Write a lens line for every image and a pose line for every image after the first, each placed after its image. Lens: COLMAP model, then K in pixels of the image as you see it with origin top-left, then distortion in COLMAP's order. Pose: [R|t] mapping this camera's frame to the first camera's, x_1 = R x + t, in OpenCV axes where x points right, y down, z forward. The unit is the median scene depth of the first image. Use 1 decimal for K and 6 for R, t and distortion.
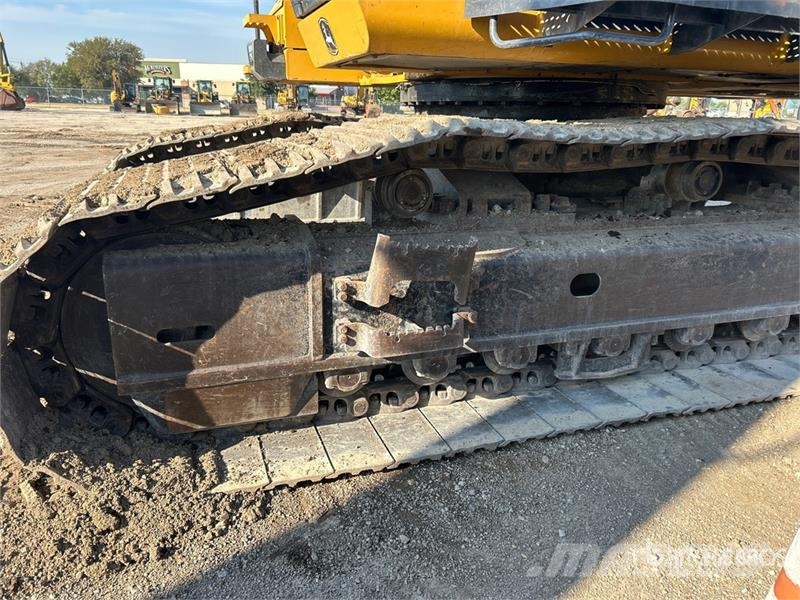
lens RADIAL K [[612.2, 0, 401.3], [0, 612.2, 318.7], [0, 0, 1]] dist [0.017302, -0.007251]
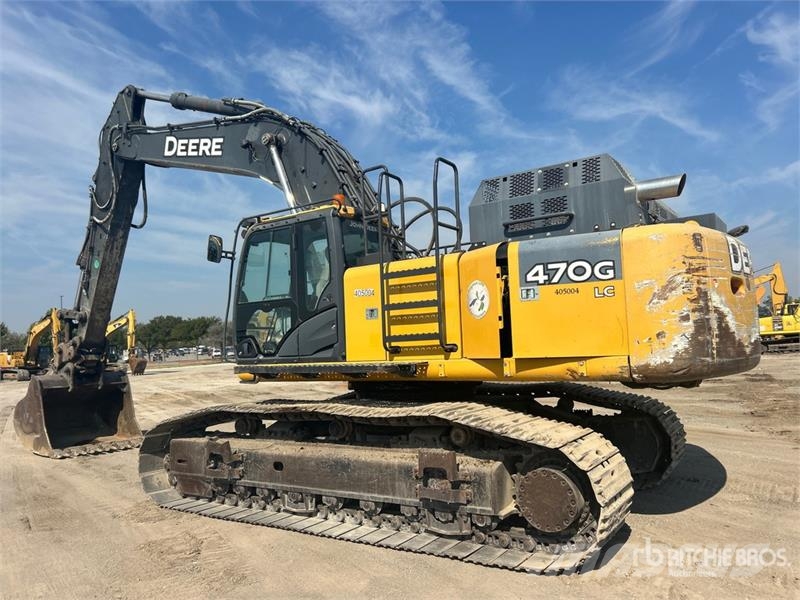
lens RADIAL K [[612.2, 0, 401.3], [0, 612.2, 318.7], [0, 0, 1]] dist [0.017302, -0.007251]
pose [[0.589650, -0.089306, -0.802706, 2.503277], [-0.204792, 0.944855, -0.255557, -0.080359], [0.781264, 0.315077, 0.538845, -0.165257]]
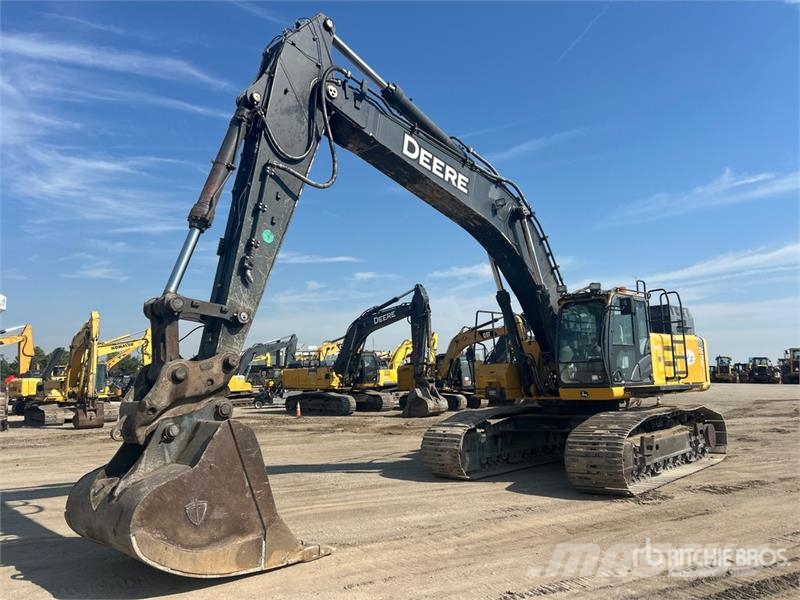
lens RADIAL K [[612.2, 0, 401.3], [0, 612.2, 318.7], [0, 0, 1]] dist [0.017302, -0.007251]
pose [[0.887096, -0.007726, 0.461521, -2.971694], [0.198191, 0.909377, -0.365723, 0.309043], [-0.416871, 0.415900, 0.808236, -1.898017]]
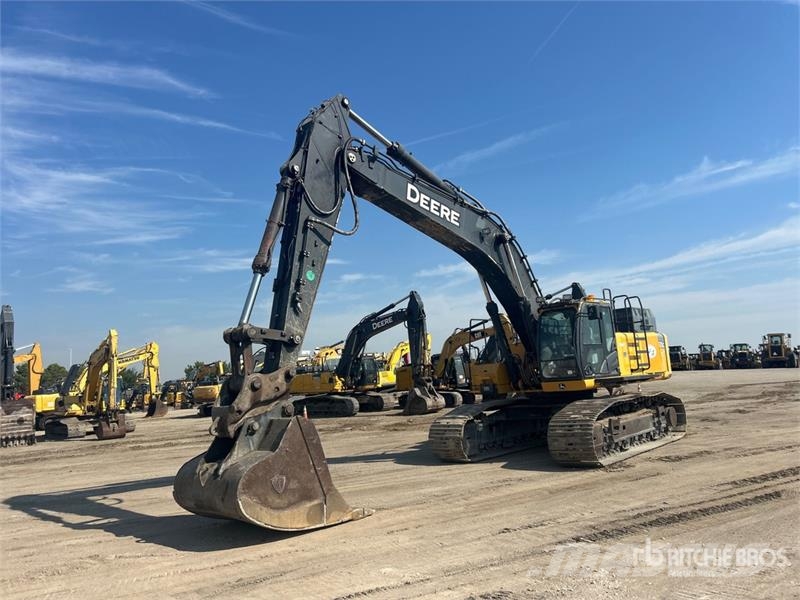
lens RADIAL K [[612.2, 0, 401.3], [0, 612.2, 318.7], [0, 0, 1]] dist [0.017302, -0.007251]
pose [[0.877105, -0.044450, 0.478238, -3.471913], [0.242990, 0.899948, -0.362007, 0.491969], [-0.414298, 0.433725, 0.800150, -2.532136]]
